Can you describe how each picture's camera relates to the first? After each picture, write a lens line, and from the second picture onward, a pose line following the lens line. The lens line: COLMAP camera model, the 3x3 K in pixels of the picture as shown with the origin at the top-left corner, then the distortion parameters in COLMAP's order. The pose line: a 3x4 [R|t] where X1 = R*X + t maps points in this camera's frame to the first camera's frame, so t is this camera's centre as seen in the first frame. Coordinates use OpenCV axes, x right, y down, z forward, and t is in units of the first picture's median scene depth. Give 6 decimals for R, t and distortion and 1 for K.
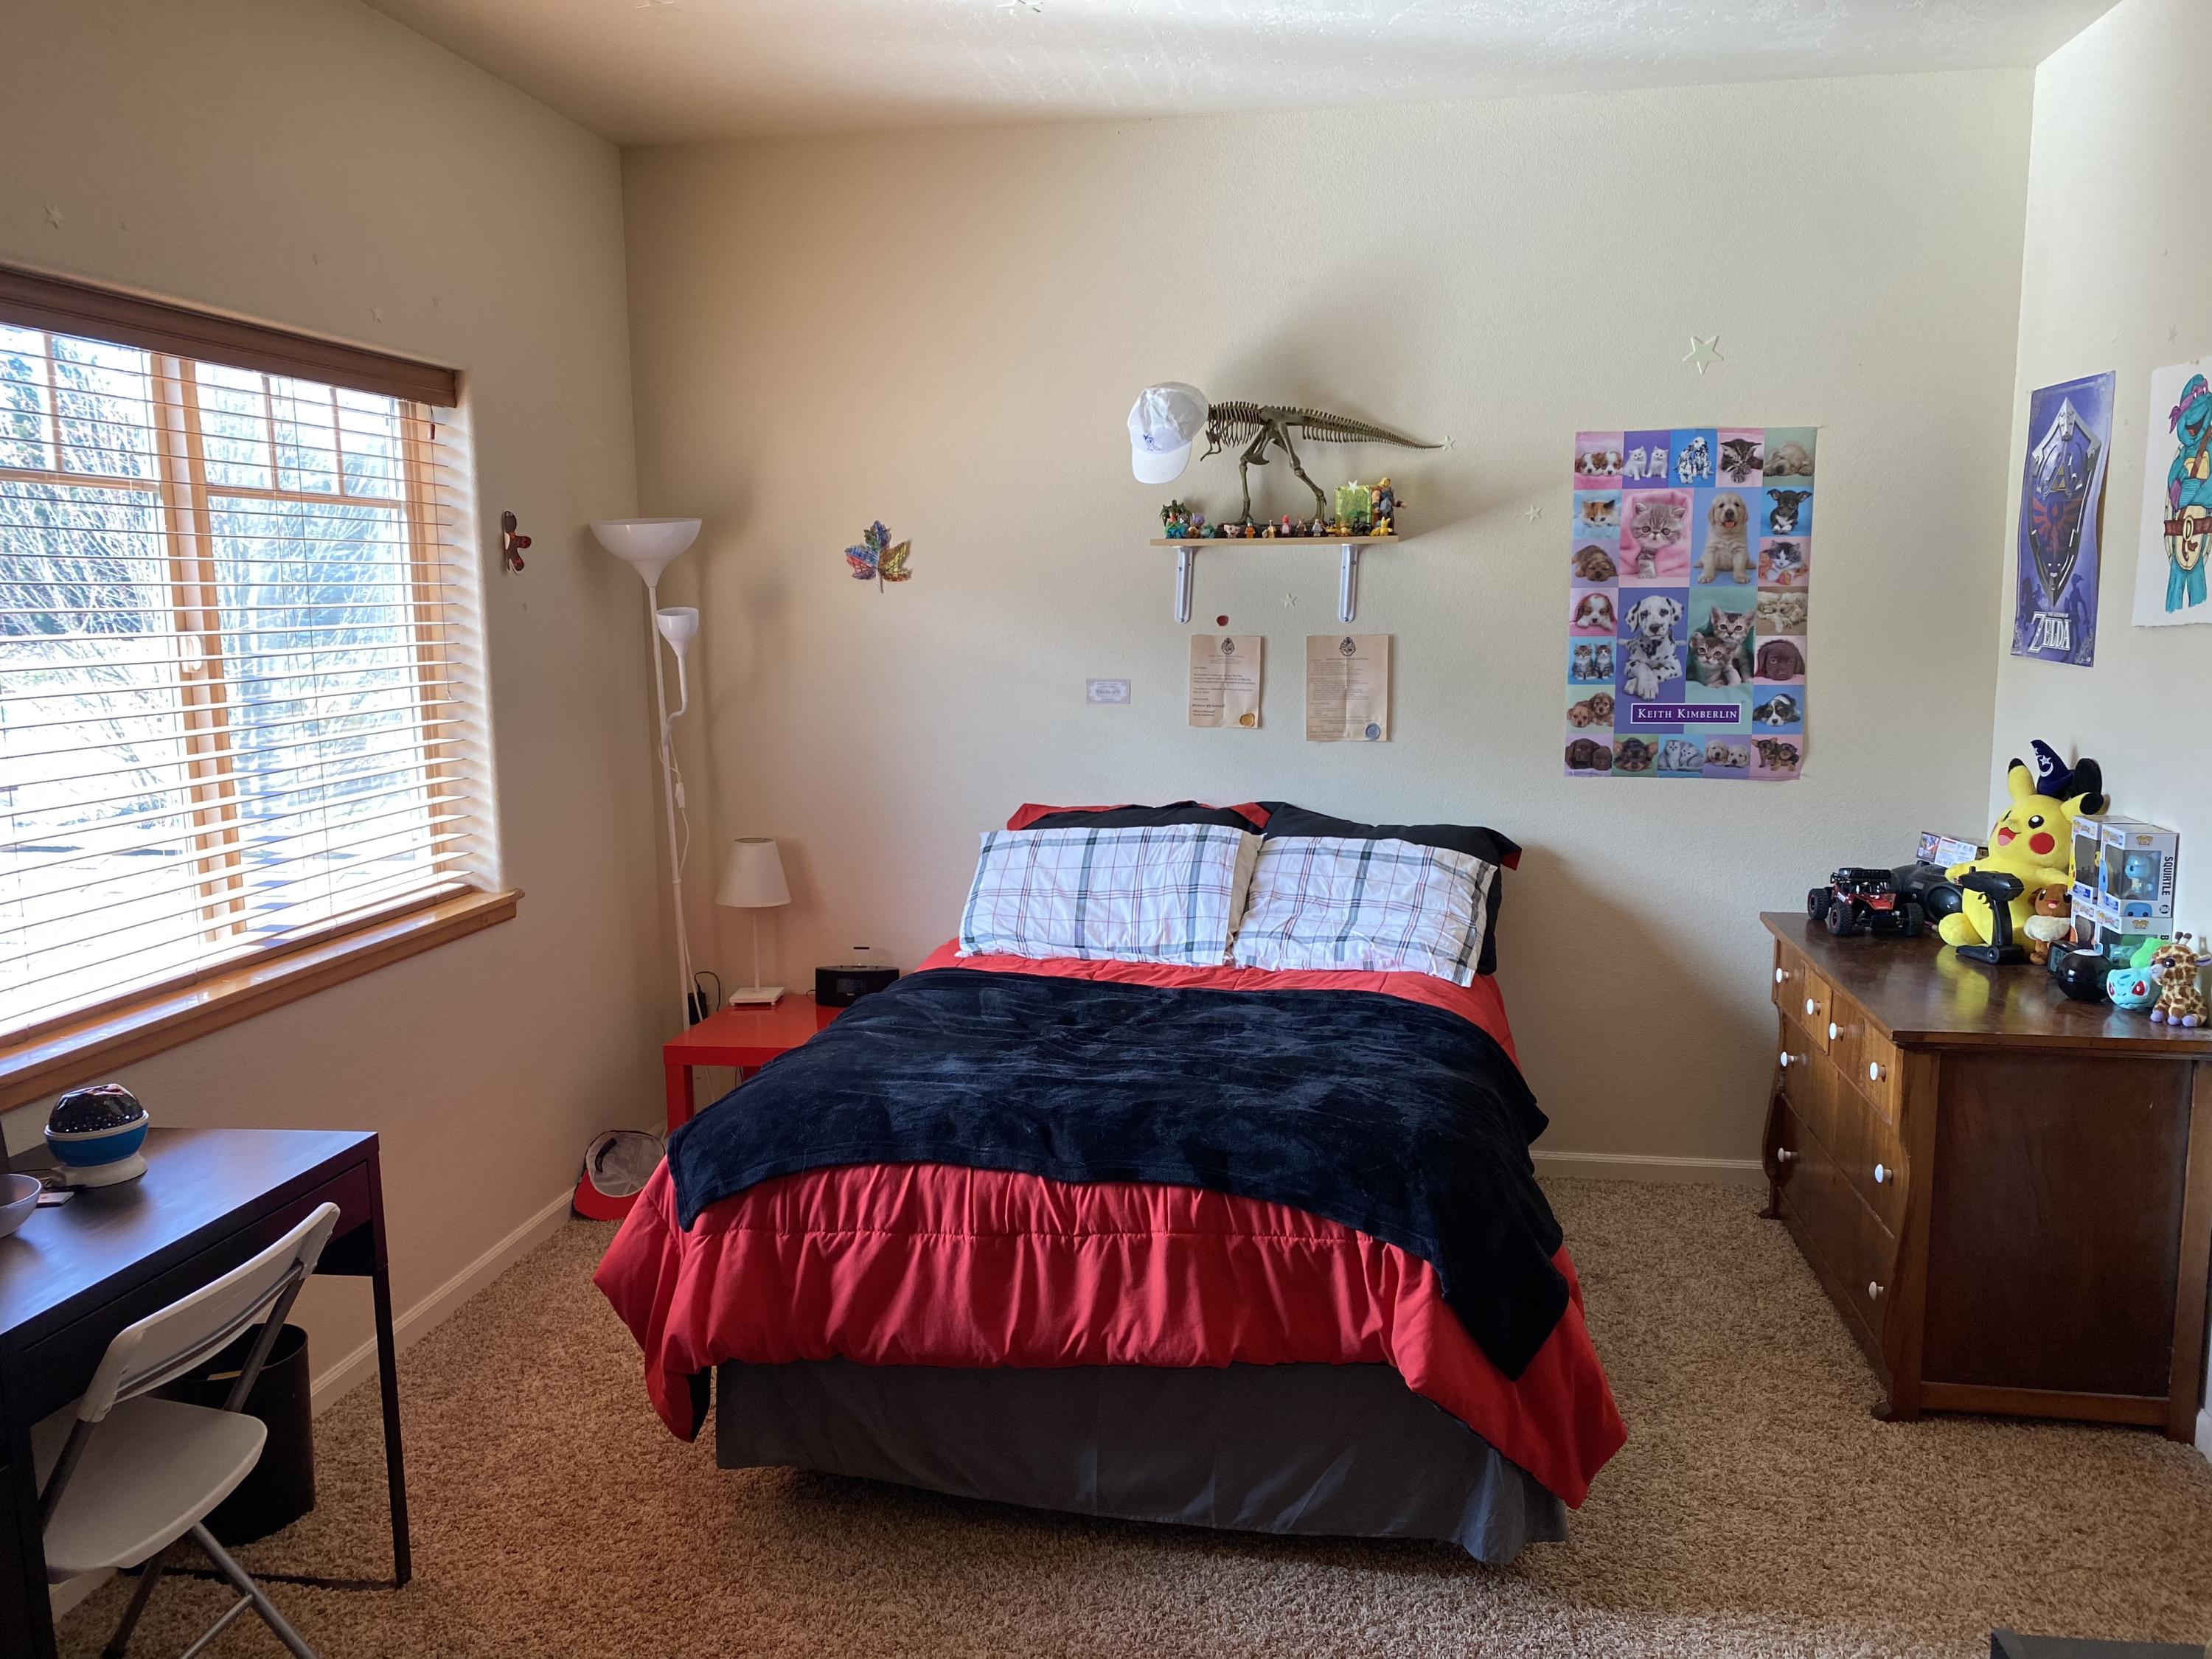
lens RADIAL K [[1679.4, 0, 1118.7], [0, 1679.4, 836.6], [0, 0, 1]] dist [0.052814, -0.075307]
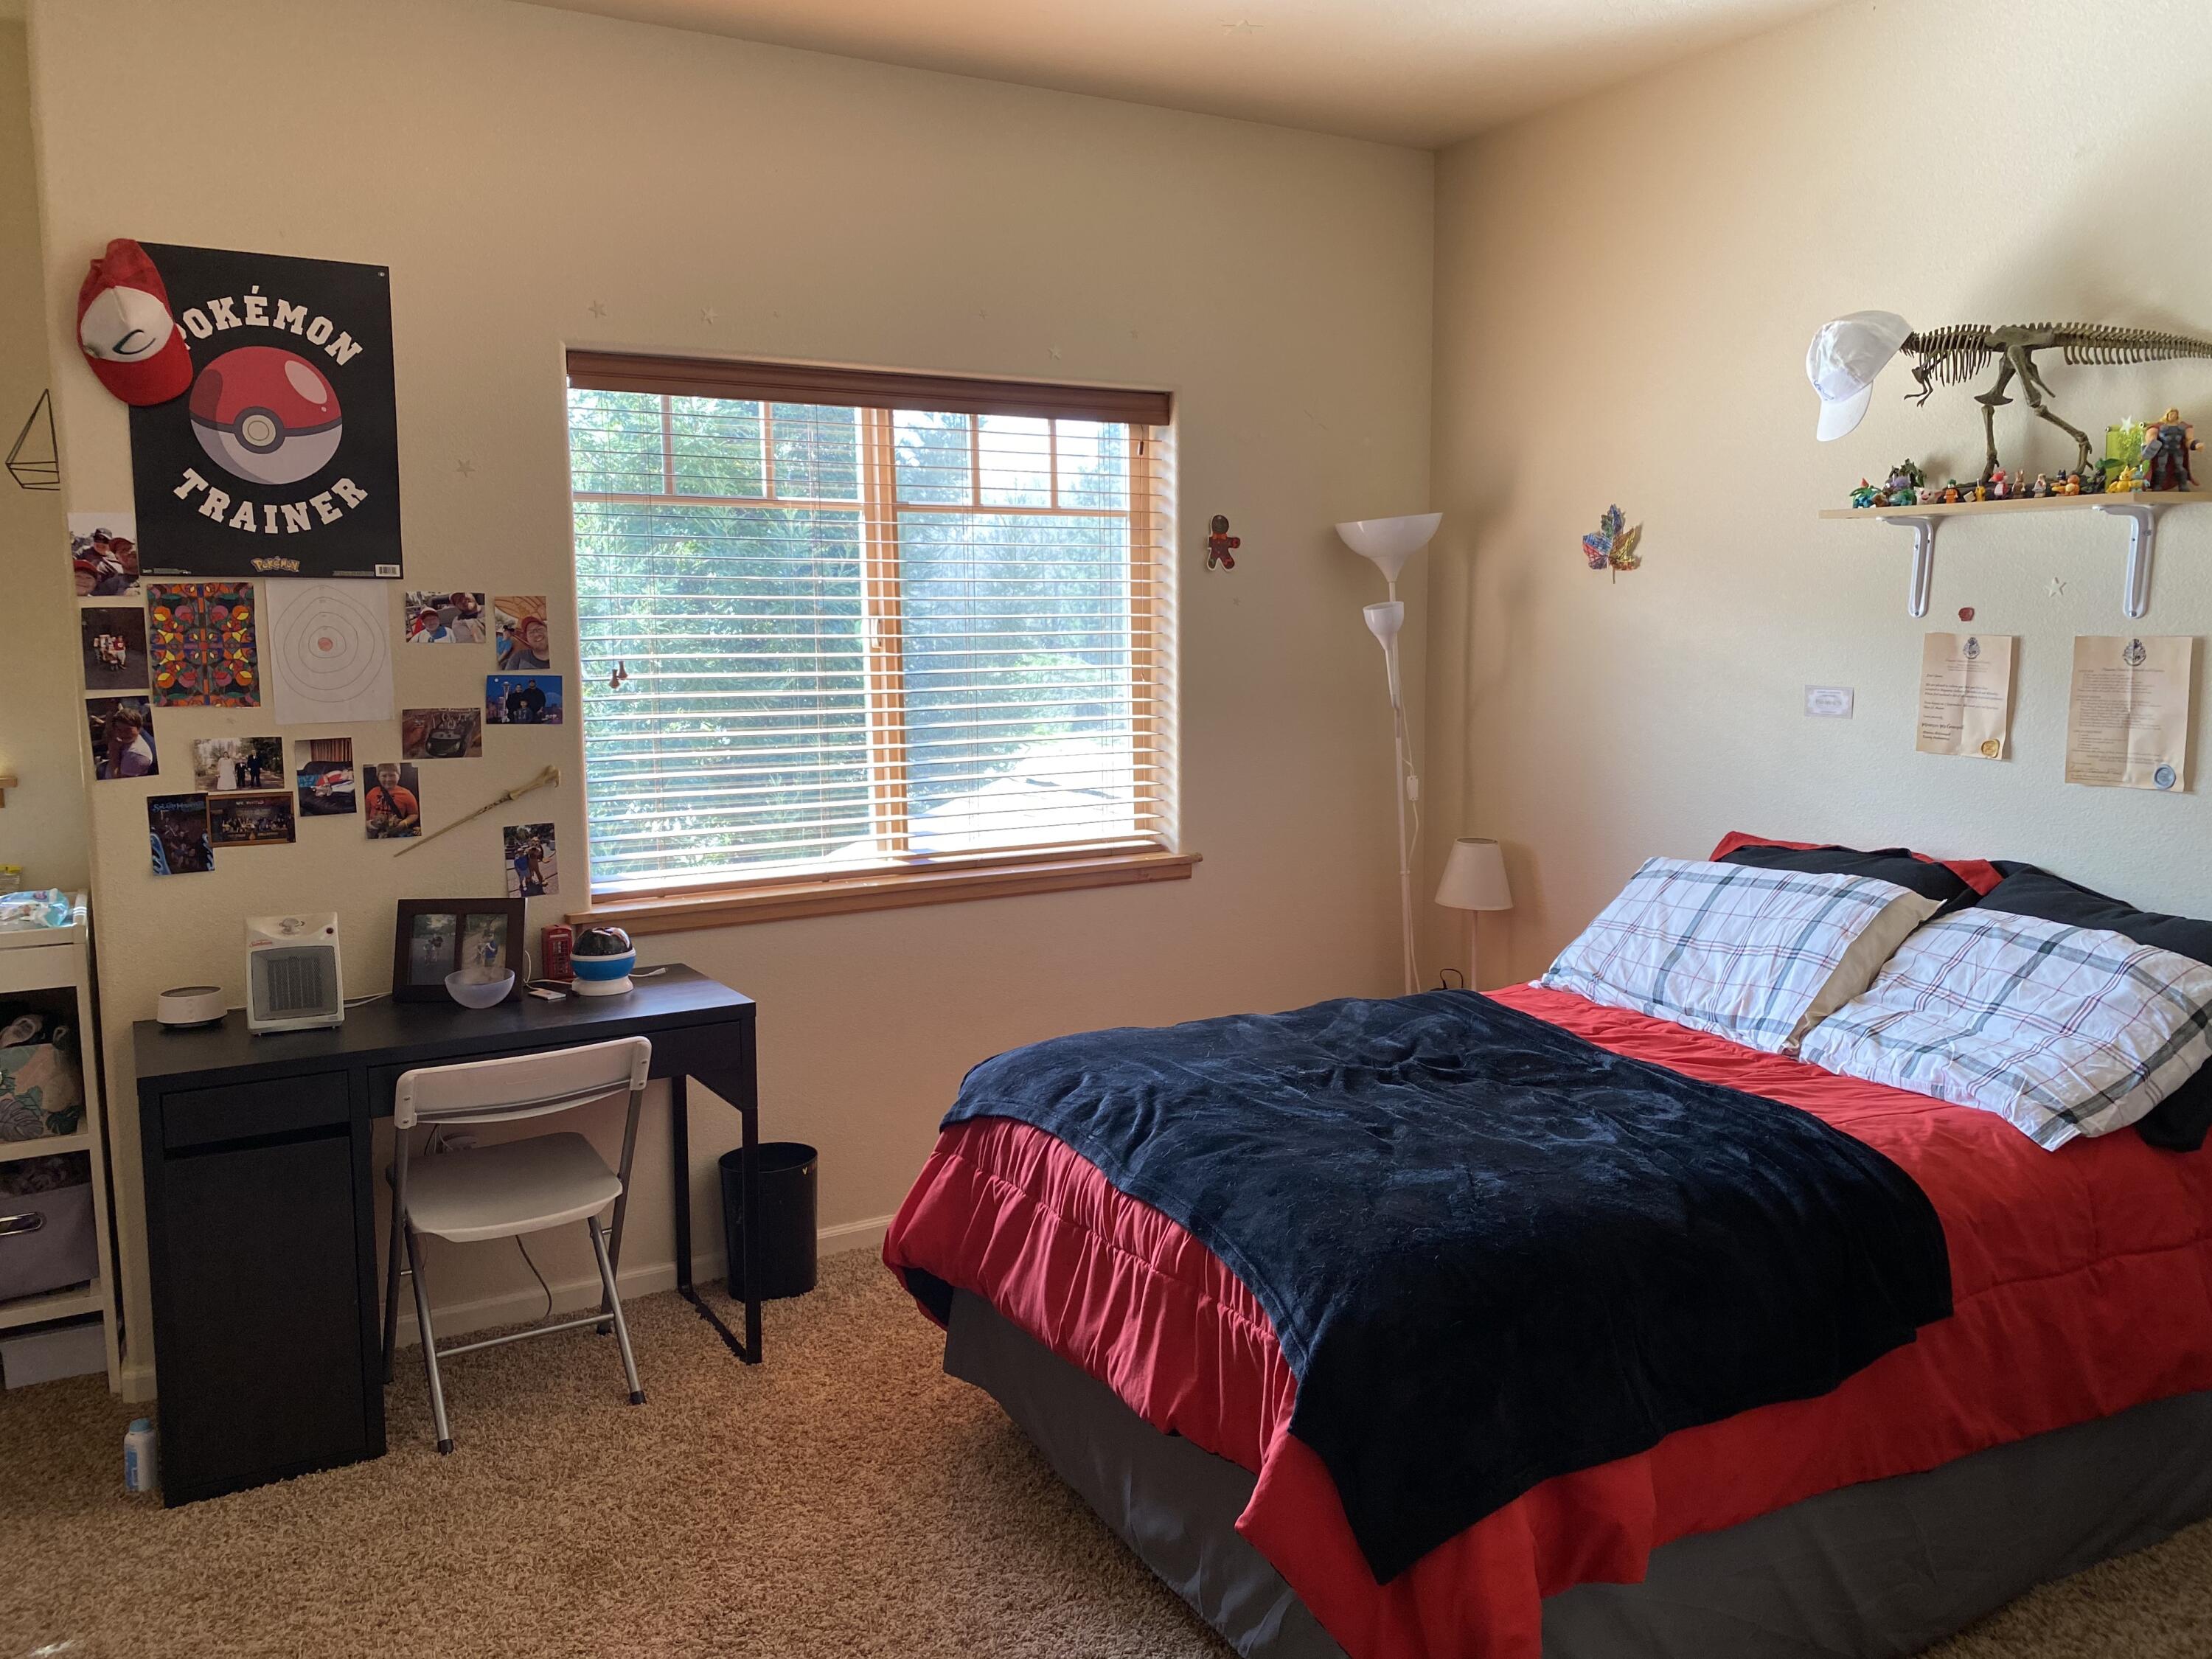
lens RADIAL K [[1679.4, 0, 1044.9], [0, 1679.4, 791.6], [0, 0, 1]] dist [0.052814, -0.075307]
pose [[0.617629, 0.085951, -0.781758, 0.430464], [-0.109369, 0.993739, 0.022850, -0.023365], [0.778827, 0.071387, 0.623163, 0.225914]]
